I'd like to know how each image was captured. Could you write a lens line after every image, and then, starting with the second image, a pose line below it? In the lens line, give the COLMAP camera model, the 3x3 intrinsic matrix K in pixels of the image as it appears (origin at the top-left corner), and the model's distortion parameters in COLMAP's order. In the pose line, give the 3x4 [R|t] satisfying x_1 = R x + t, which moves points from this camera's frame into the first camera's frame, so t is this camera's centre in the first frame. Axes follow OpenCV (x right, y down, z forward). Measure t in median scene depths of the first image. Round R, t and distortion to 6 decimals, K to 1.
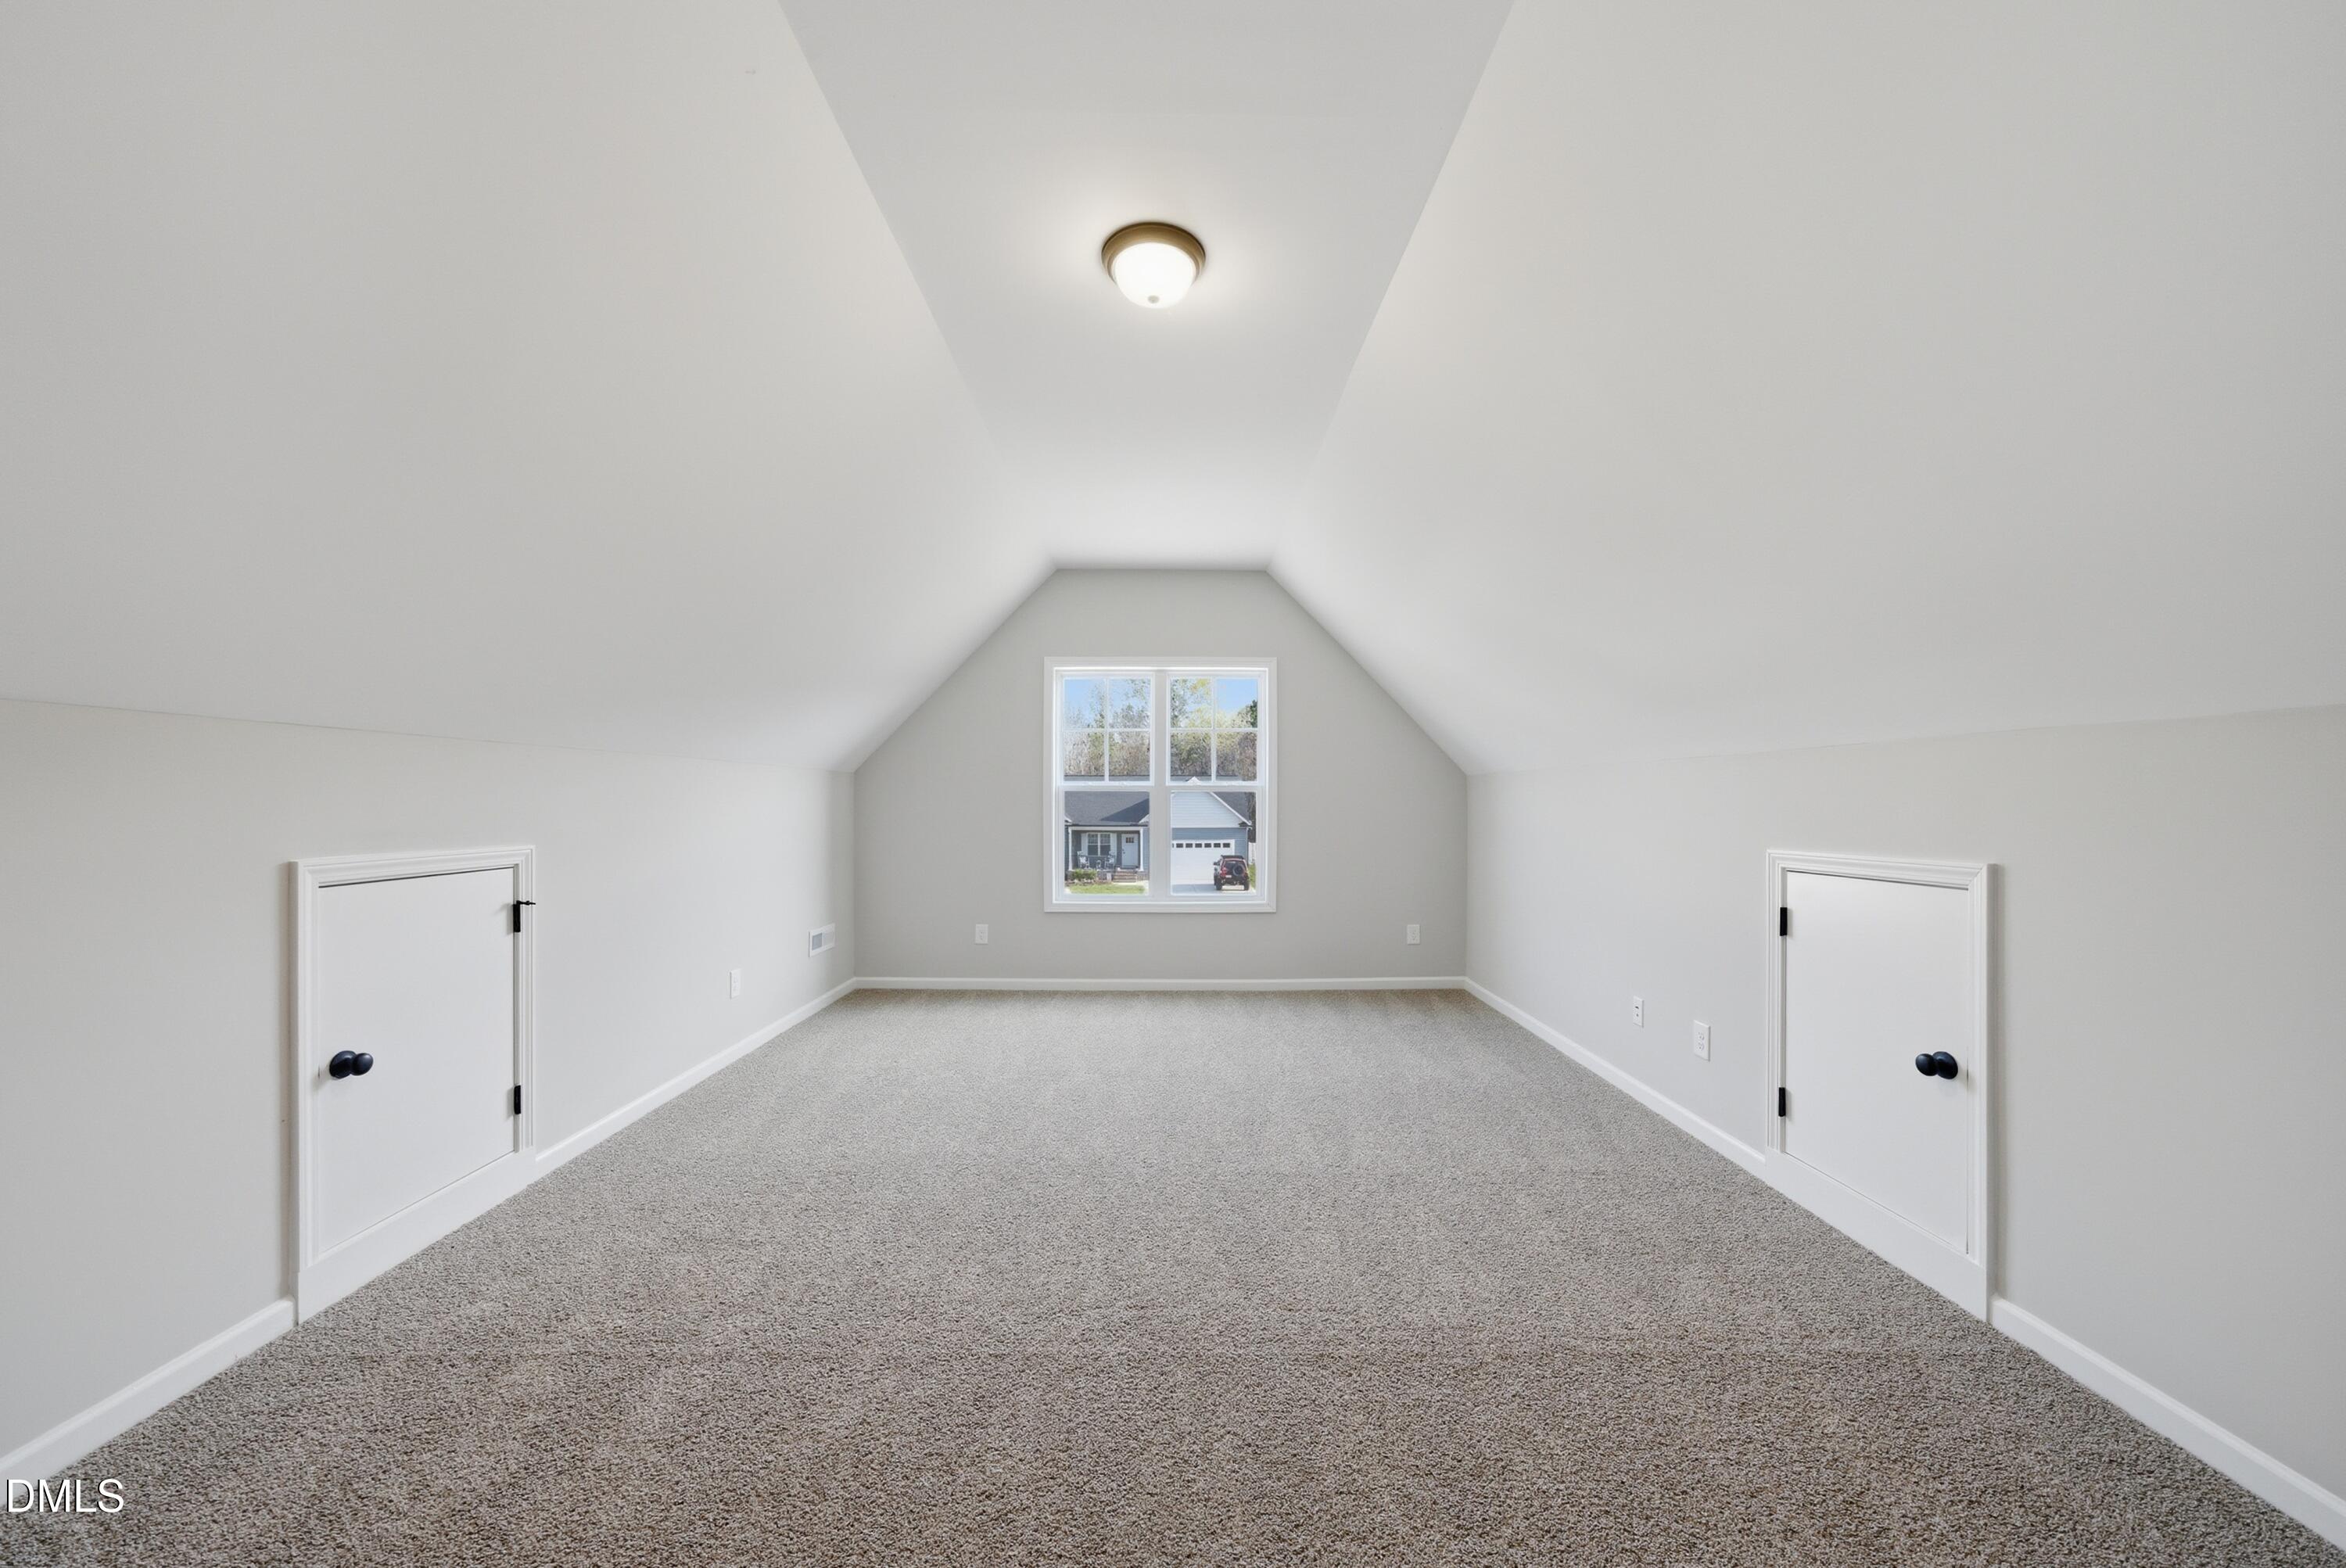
lens RADIAL K [[805.9, 0, 1171.3], [0, 805.9, 795.8], [0, 0, 1]] dist [-0.001008, 0.000111]
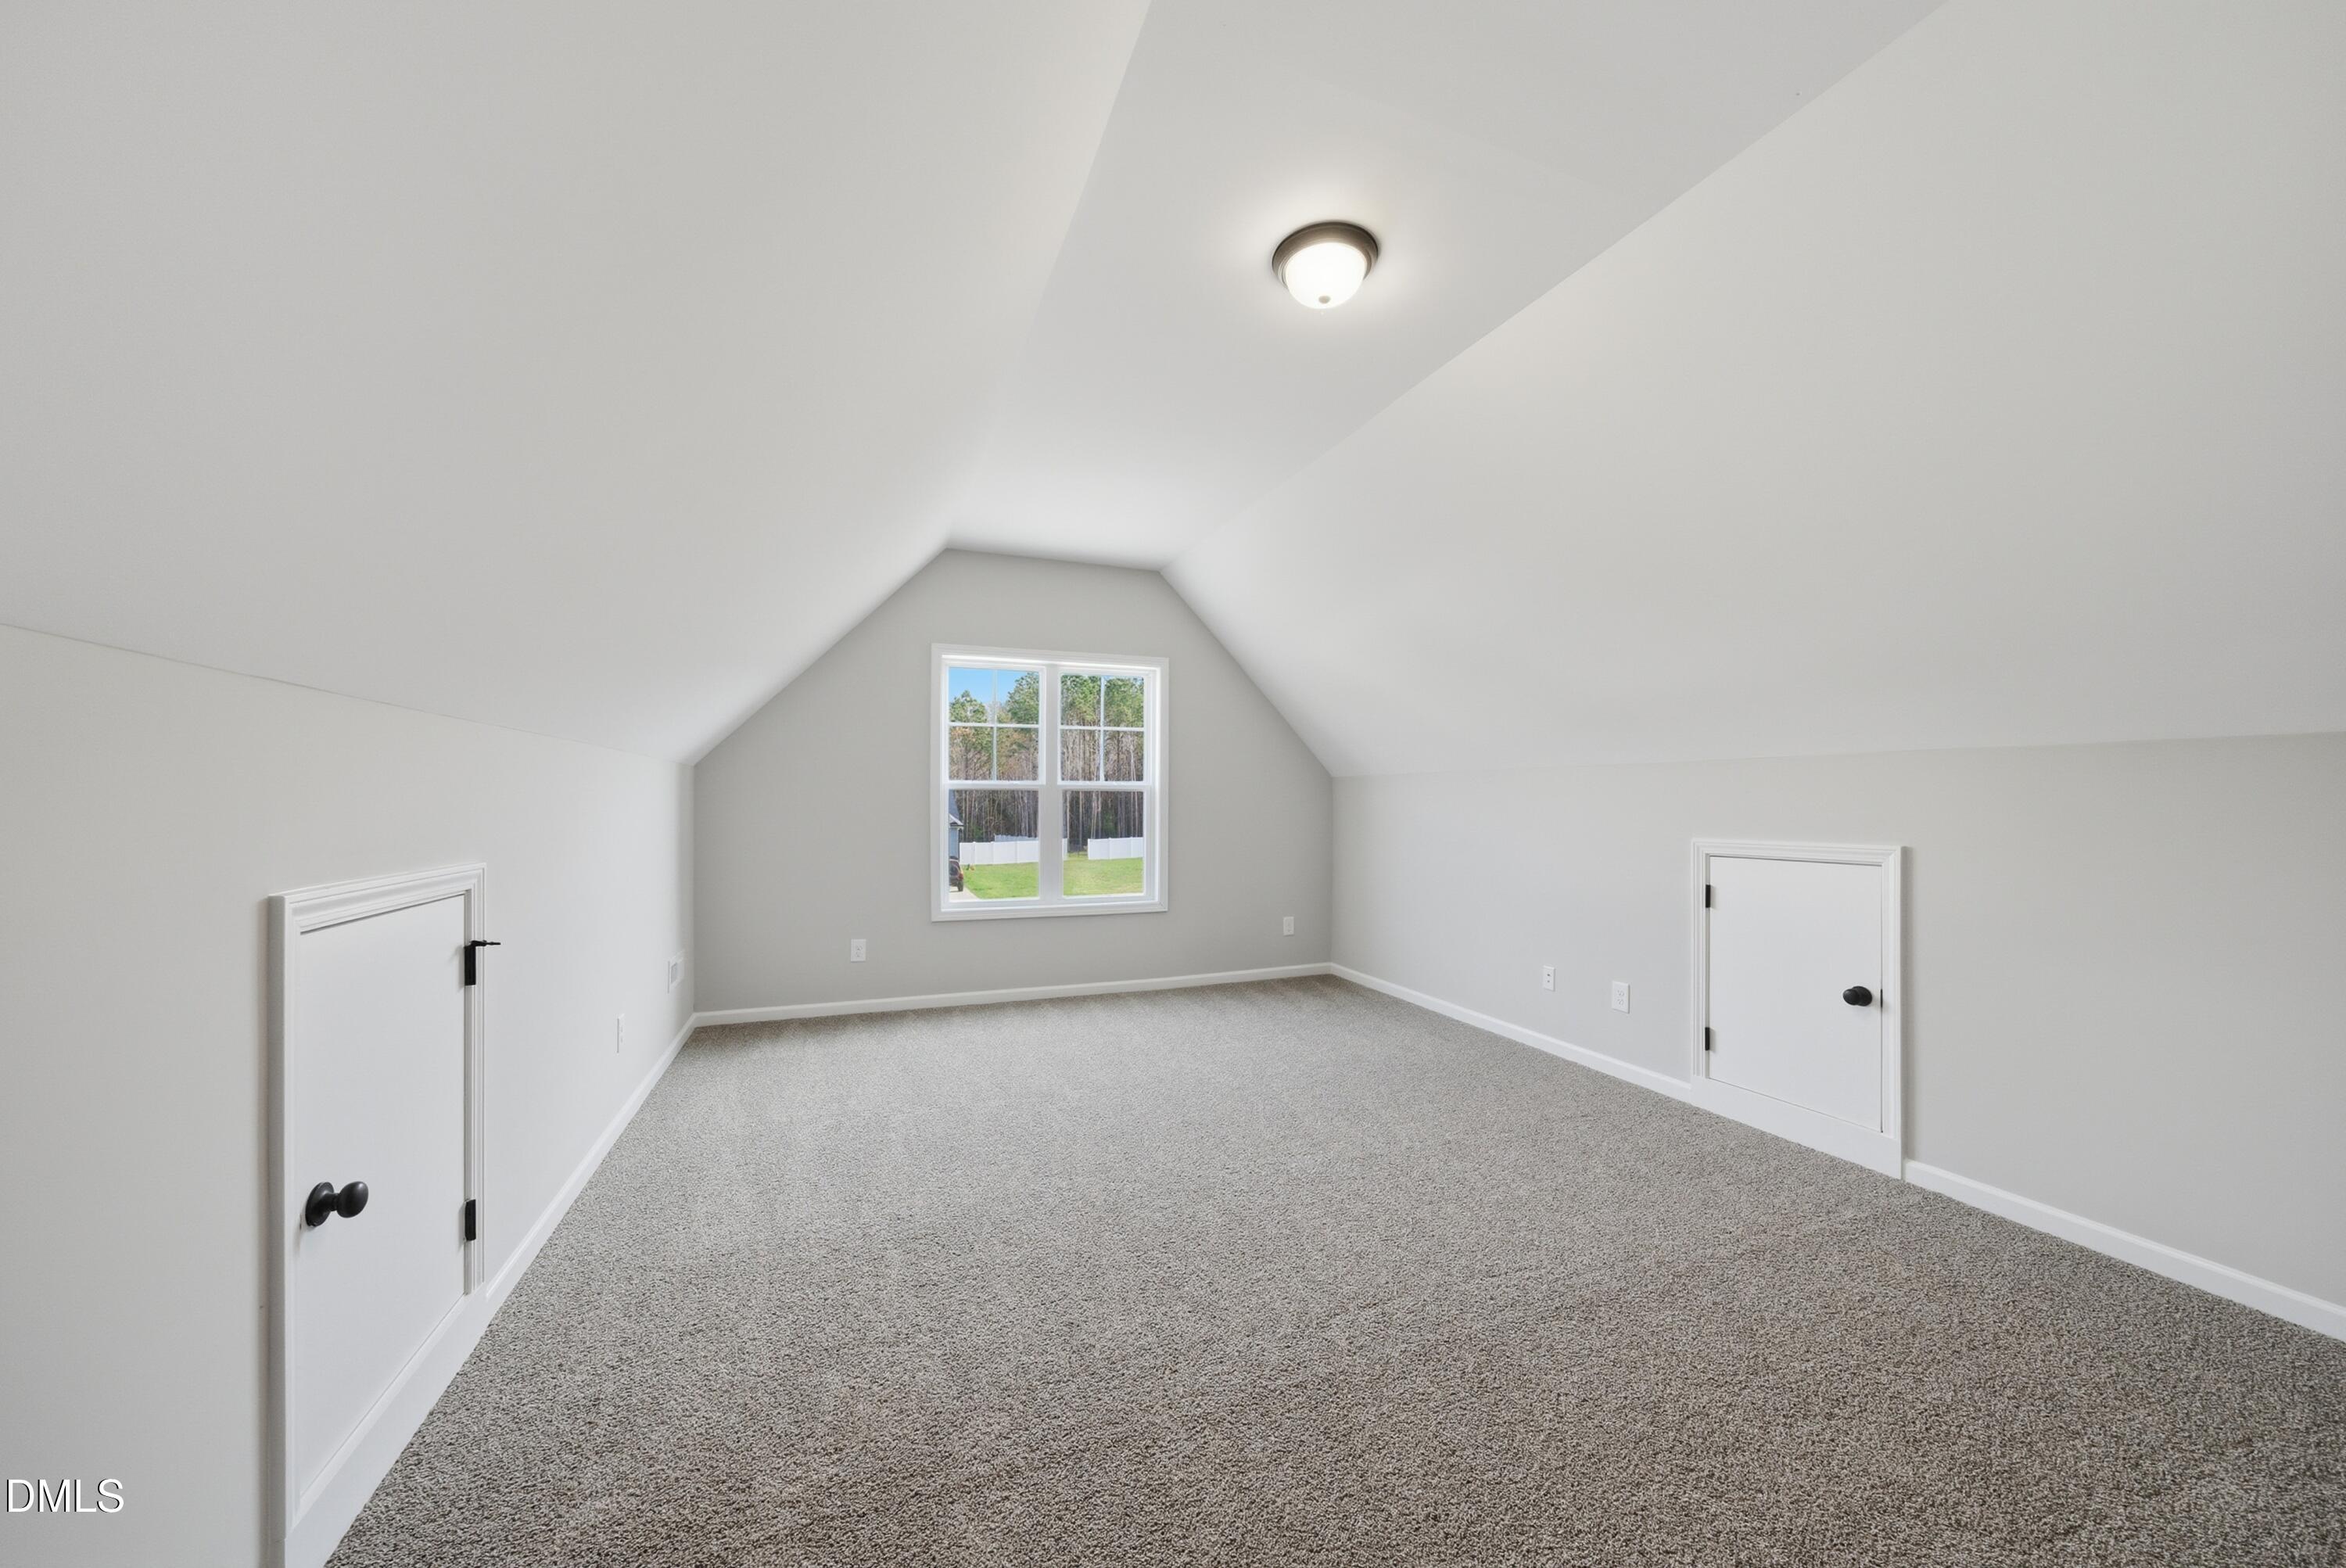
lens RADIAL K [[805.9, 0, 1171.3], [0, 805.9, 795.8], [0, 0, 1]] dist [-0.001008, 0.000111]
pose [[0.935834, 0.002231, 0.352435, -0.476172], [-0.001975, 0.999997, -0.001085, 0.001416], [-0.352436, 0.000320, 0.935836, 0.112683]]
